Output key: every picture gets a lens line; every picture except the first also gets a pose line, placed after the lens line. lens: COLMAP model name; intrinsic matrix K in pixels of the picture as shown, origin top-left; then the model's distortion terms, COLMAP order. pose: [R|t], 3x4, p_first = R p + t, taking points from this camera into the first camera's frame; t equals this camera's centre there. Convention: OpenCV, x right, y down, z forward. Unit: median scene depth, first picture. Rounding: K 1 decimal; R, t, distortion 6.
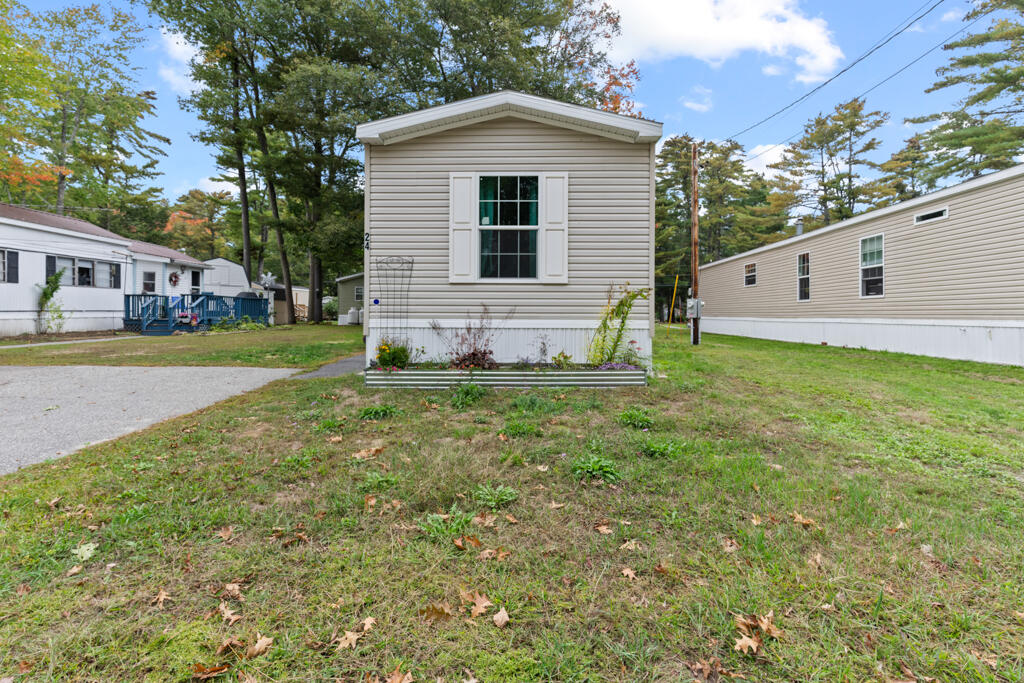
lens RADIAL K [[500.7, 0, 517.3], [0, 500.7, 310.0], [0, 0, 1]] dist [0.003865, -0.000158]
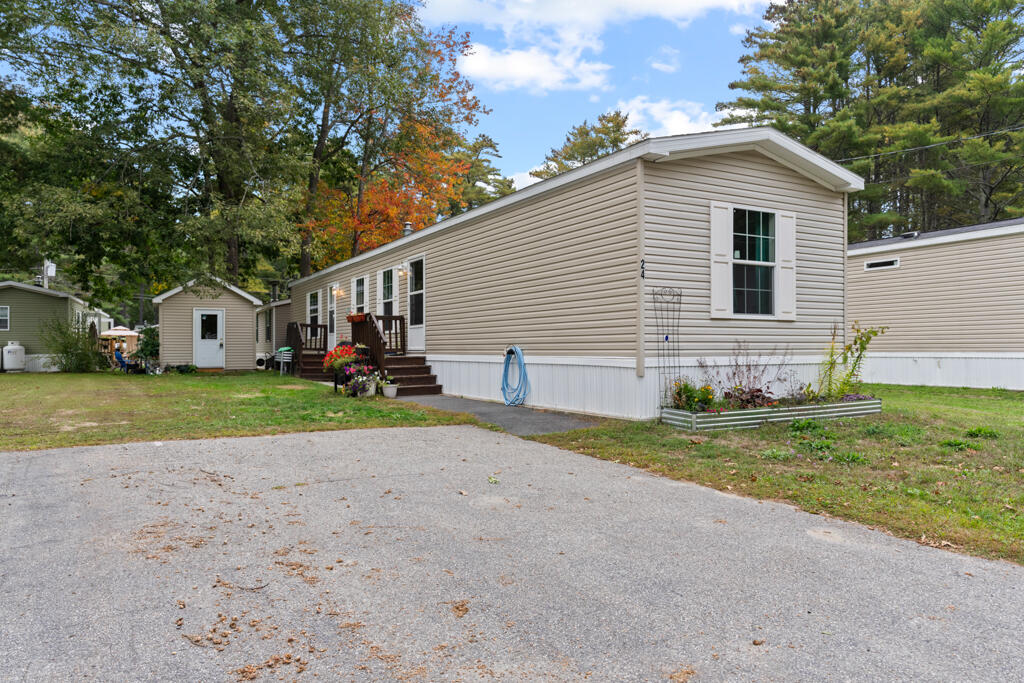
lens RADIAL K [[700.6, 0, 506.1], [0, 700.6, 344.0], [0, 0, 1]] dist [0.003784, -0.009117]
pose [[0.857792, -0.003286, 0.513987, -1.141189], [0.003364, 0.999994, 0.000780, -0.007665], [-0.513987, 0.001060, 0.857798, 0.067789]]
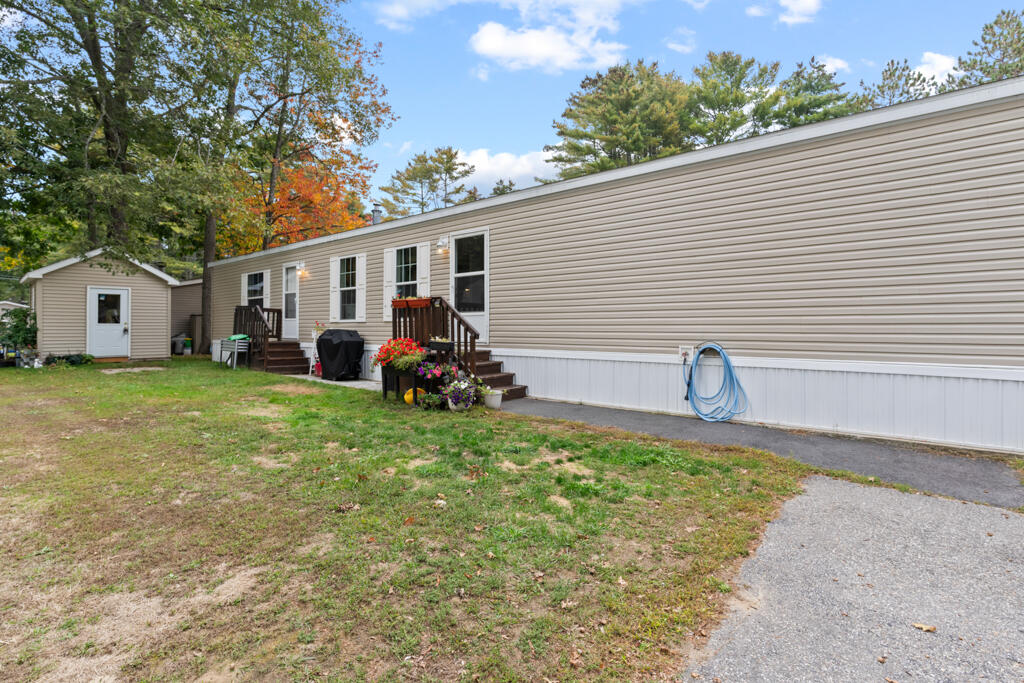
lens RADIAL K [[500.7, 0, 505.9], [0, 500.7, 324.6], [0, 0, 1]] dist [0.003865, -0.000158]
pose [[0.623051, 0.000386, 0.782181, -1.225695], [-0.002838, 0.999994, 0.001768, -0.035210], [-0.782176, -0.003322, 0.623049, 1.127098]]
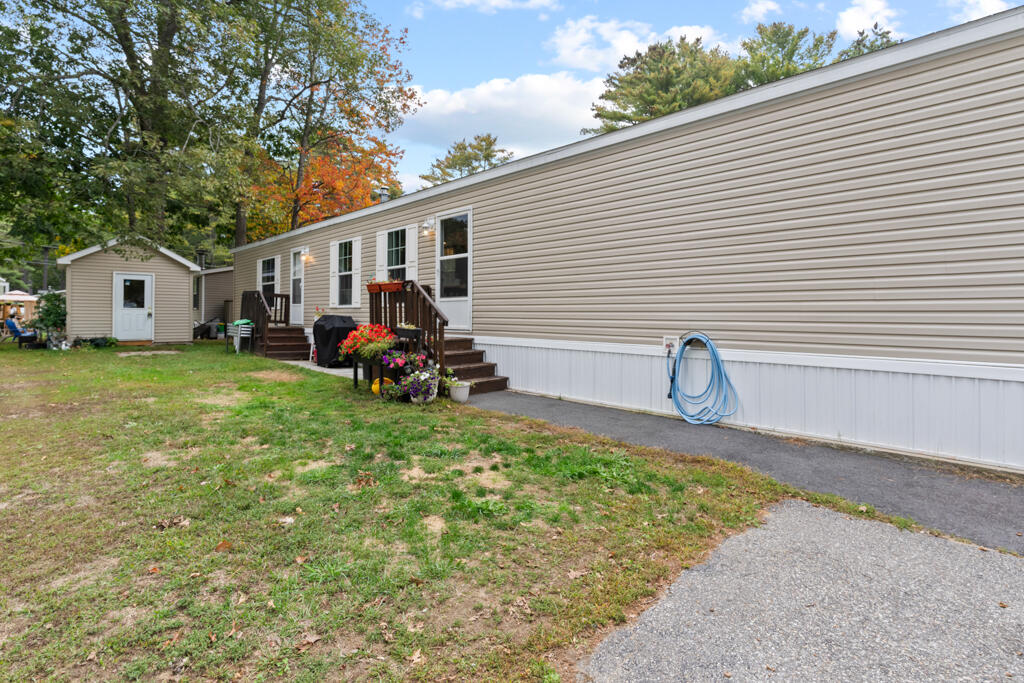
lens RADIAL K [[500.7, 0, 501.7], [0, 500.7, 310.6], [0, 0, 1]] dist [0.003865, -0.000158]
pose [[0.698713, 0.007138, 0.715366, -1.066169], [-0.009220, 0.999957, -0.000972, -0.032622], [-0.715342, -0.005917, 0.698749, 1.076096]]
